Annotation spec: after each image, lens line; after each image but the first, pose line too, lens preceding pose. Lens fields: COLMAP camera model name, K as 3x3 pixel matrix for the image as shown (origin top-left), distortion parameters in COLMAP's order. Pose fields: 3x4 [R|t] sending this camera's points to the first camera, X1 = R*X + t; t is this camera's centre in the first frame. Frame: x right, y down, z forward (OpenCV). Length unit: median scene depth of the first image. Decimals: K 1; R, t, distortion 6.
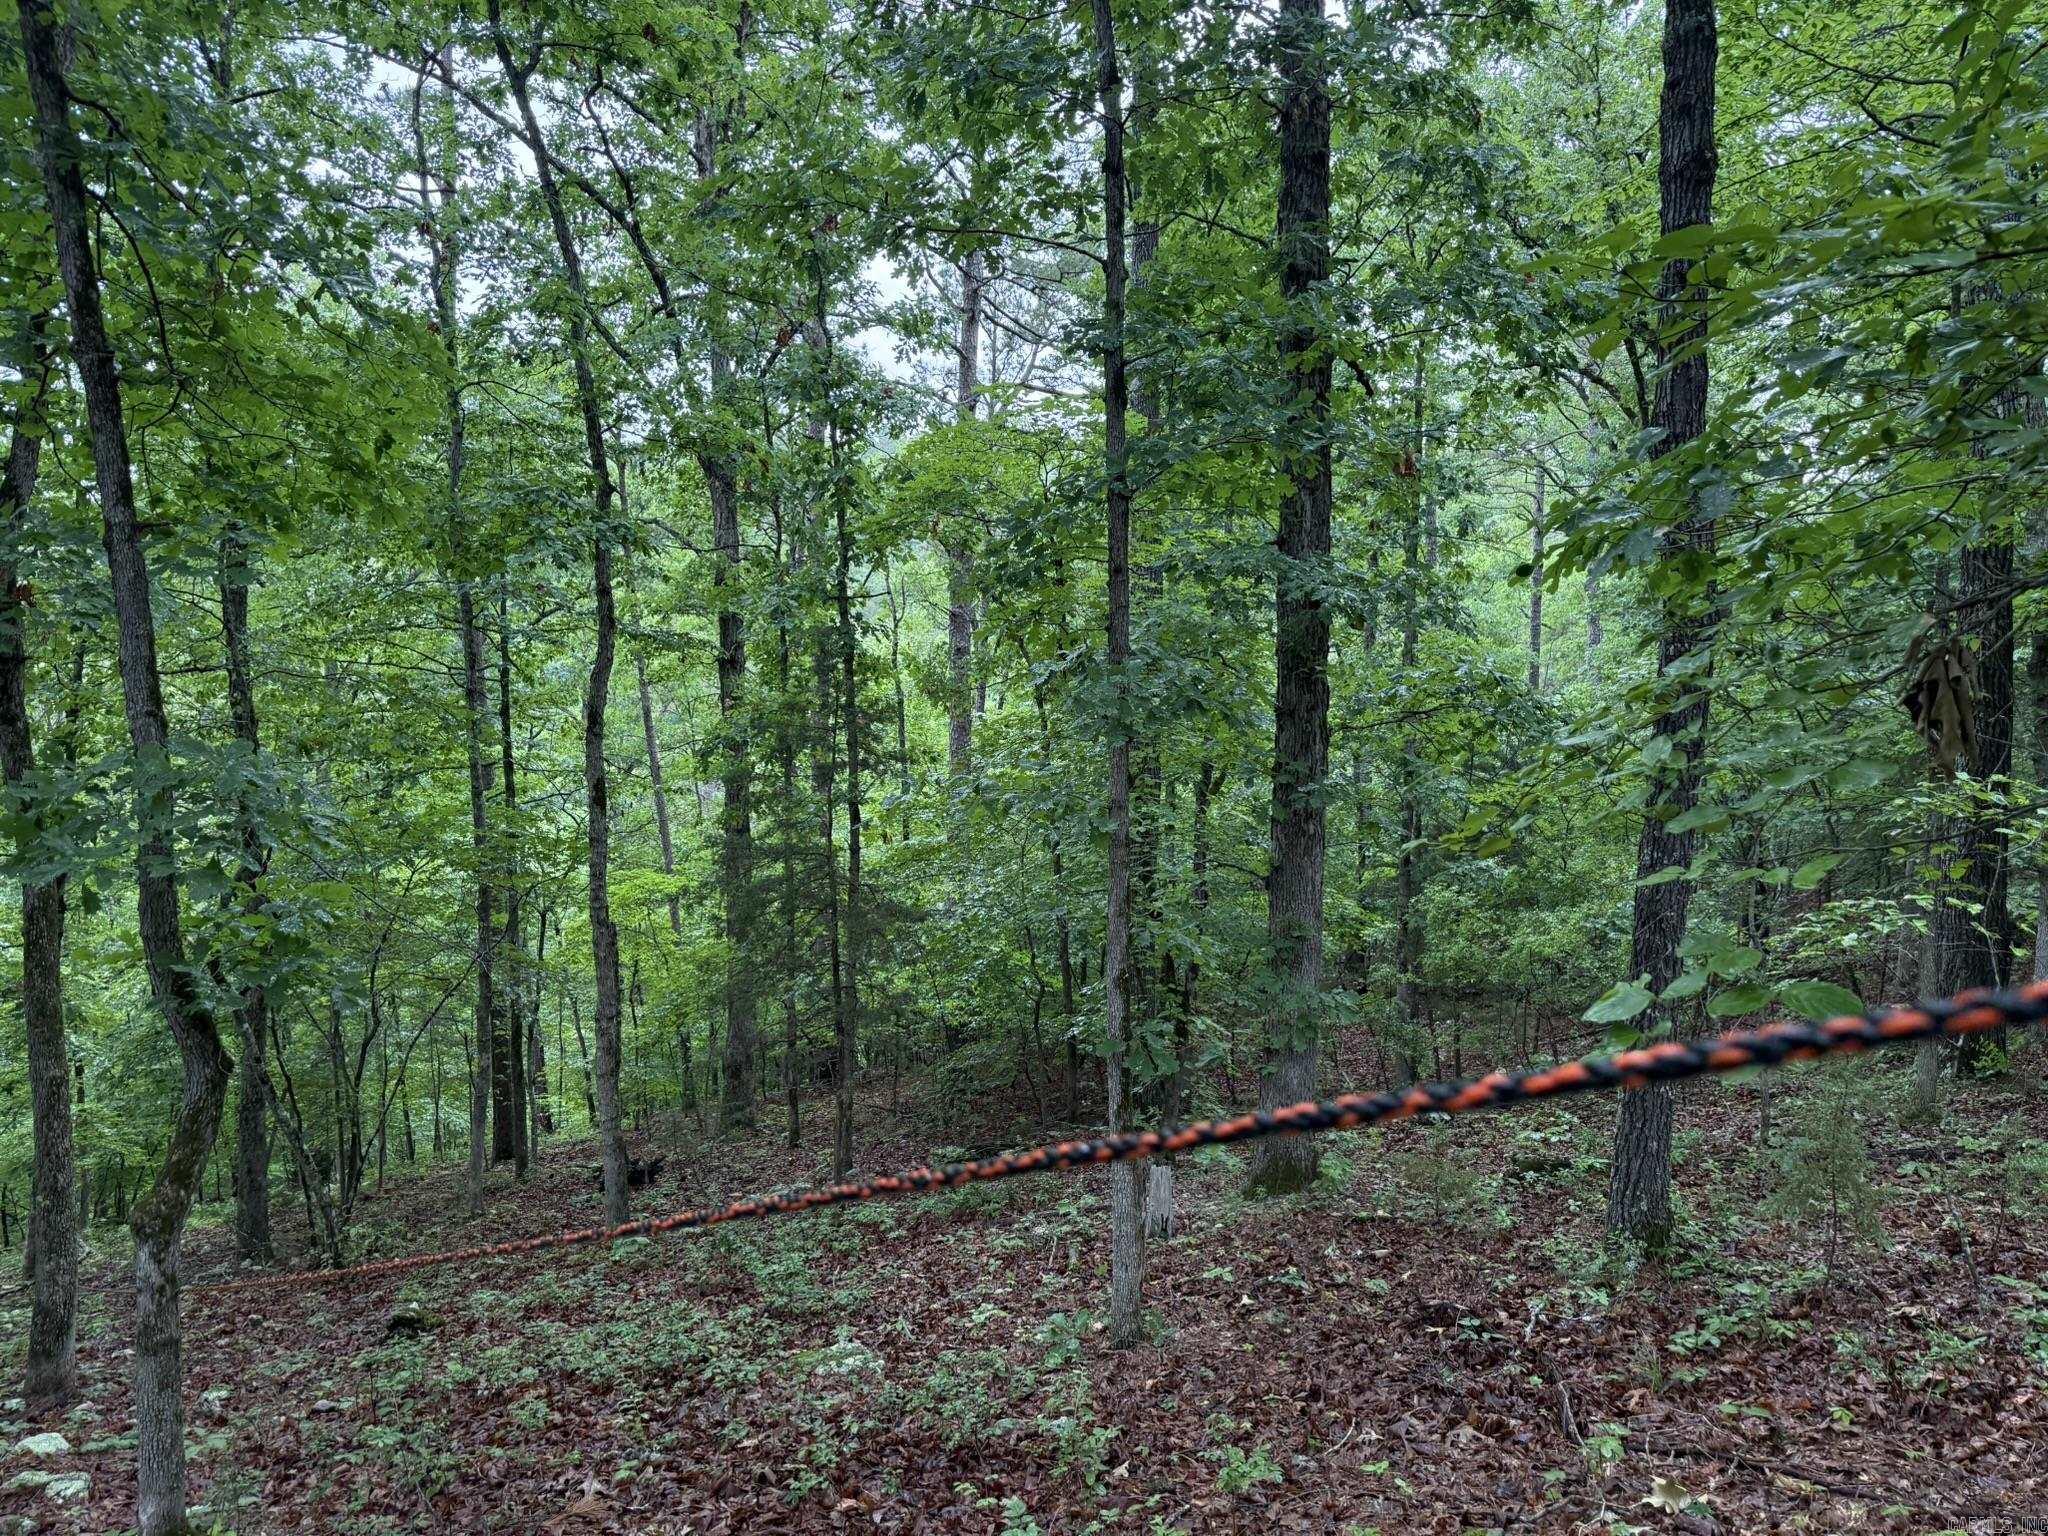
lens RADIAL K [[1404.1, 0, 1022.2], [0, 1404.1, 782.1], [0, 0, 1]] dist [0.032500, -0.048771]
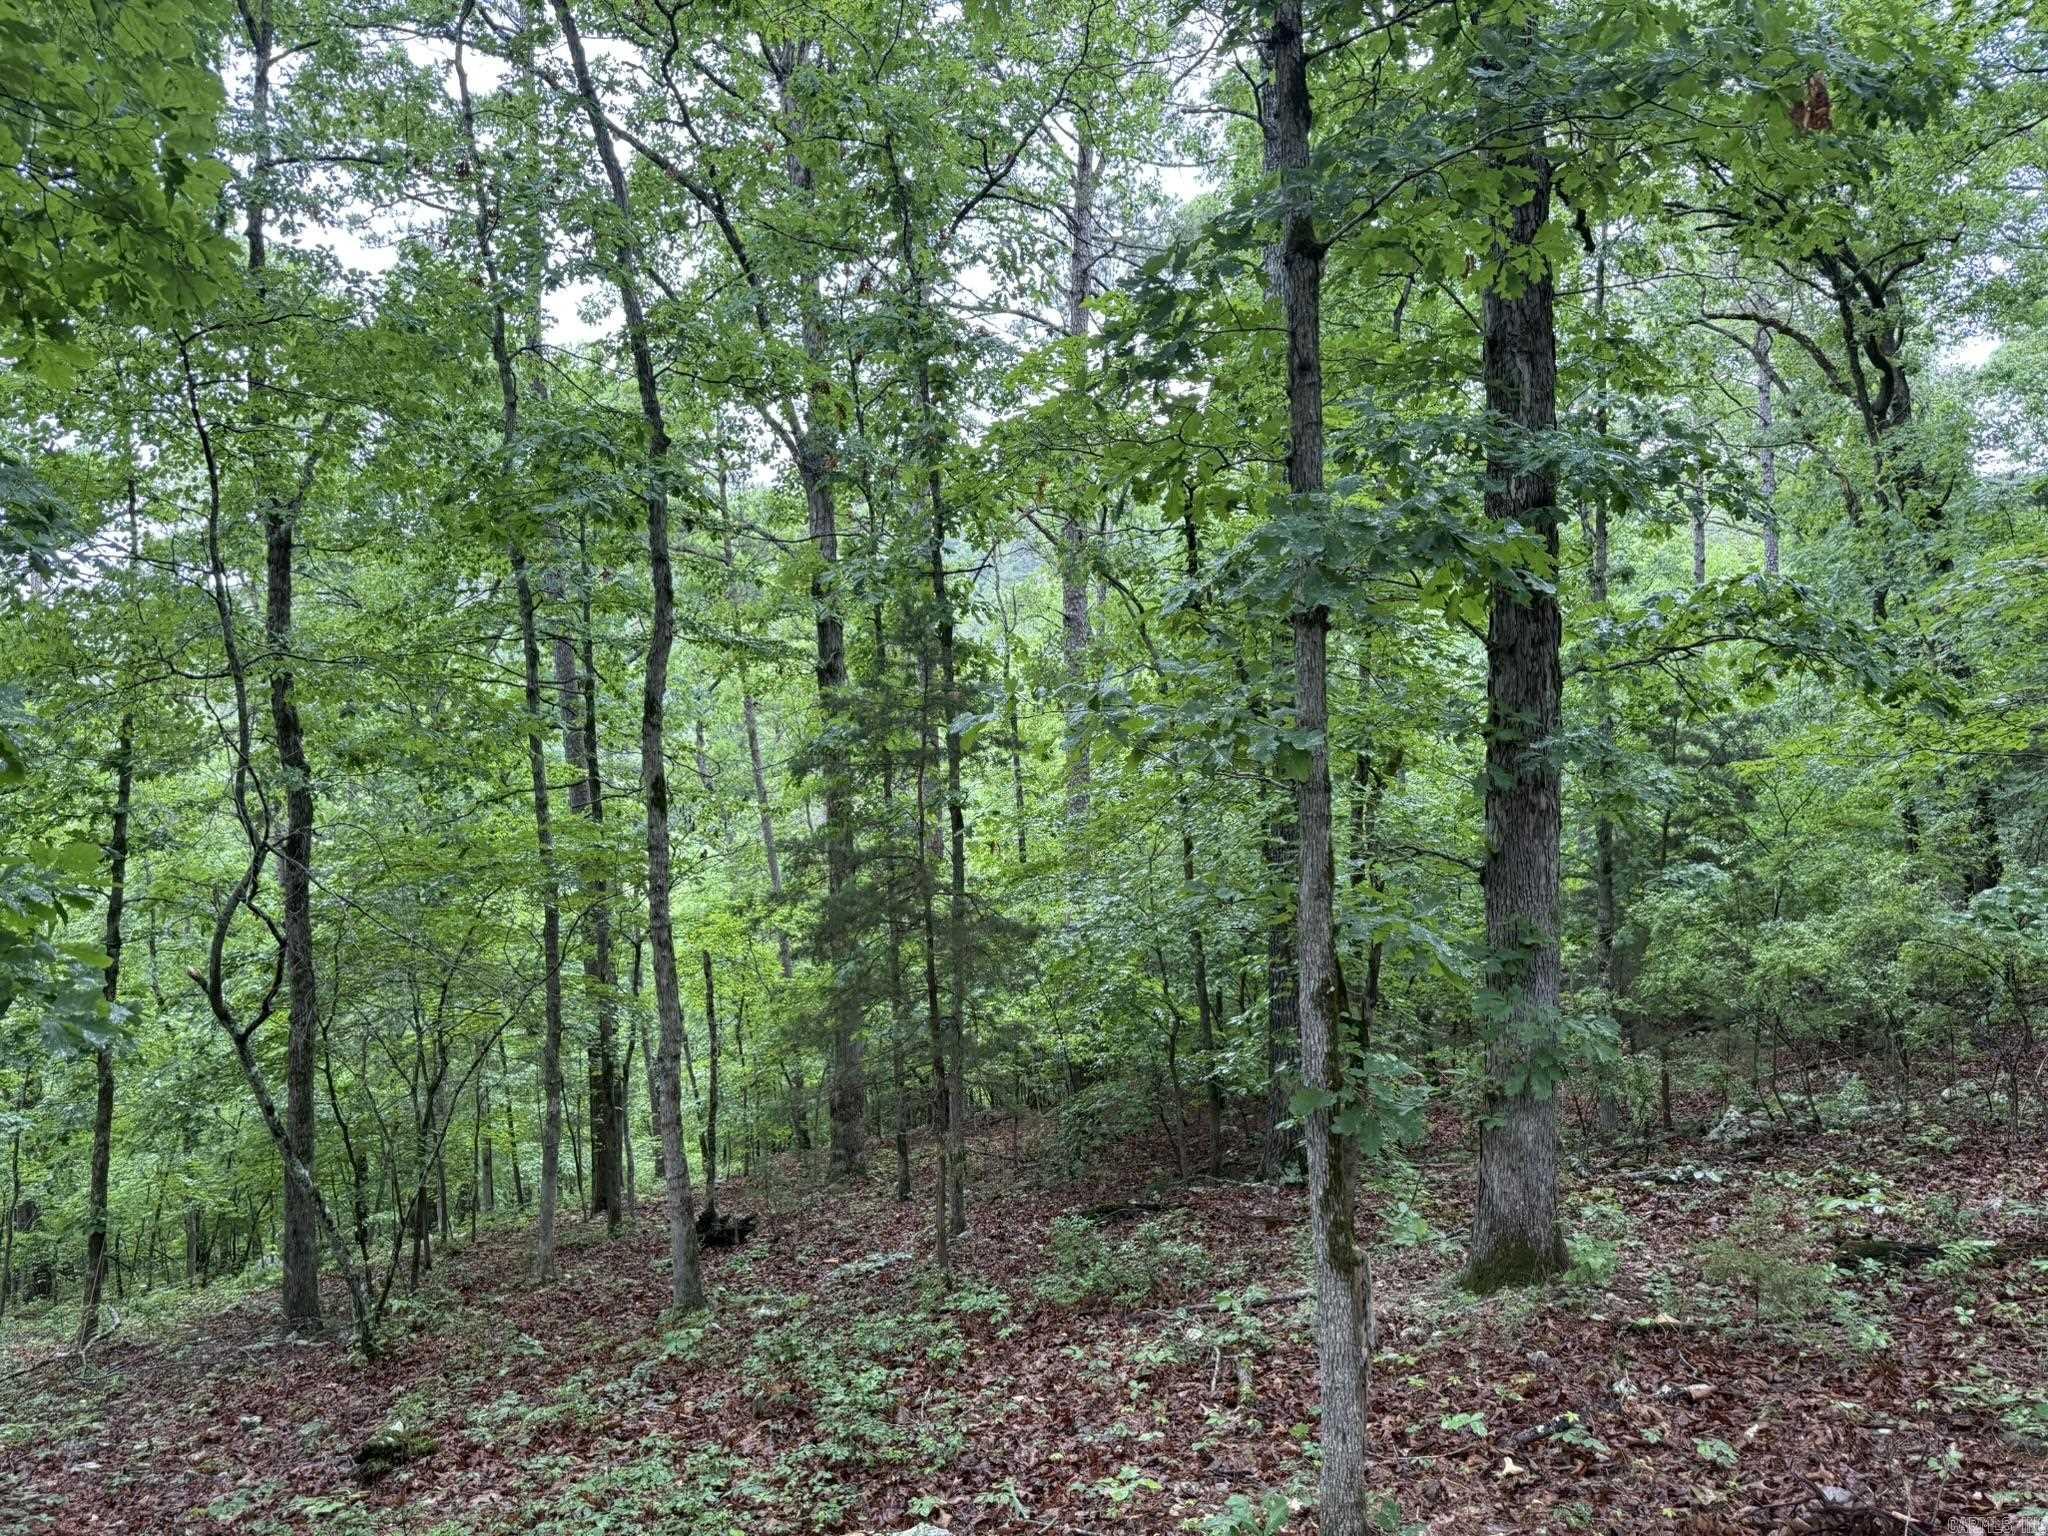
lens RADIAL K [[1404.1, 0, 1019.5], [0, 1404.1, 777.2], [0, 0, 1]] dist [0.032500, -0.048771]
pose [[0.995955, -0.023569, -0.086705, -0.005552], [0.021053, 0.999334, -0.029812, 0.024774], [0.087350, 0.027866, 0.995788, 0.145631]]
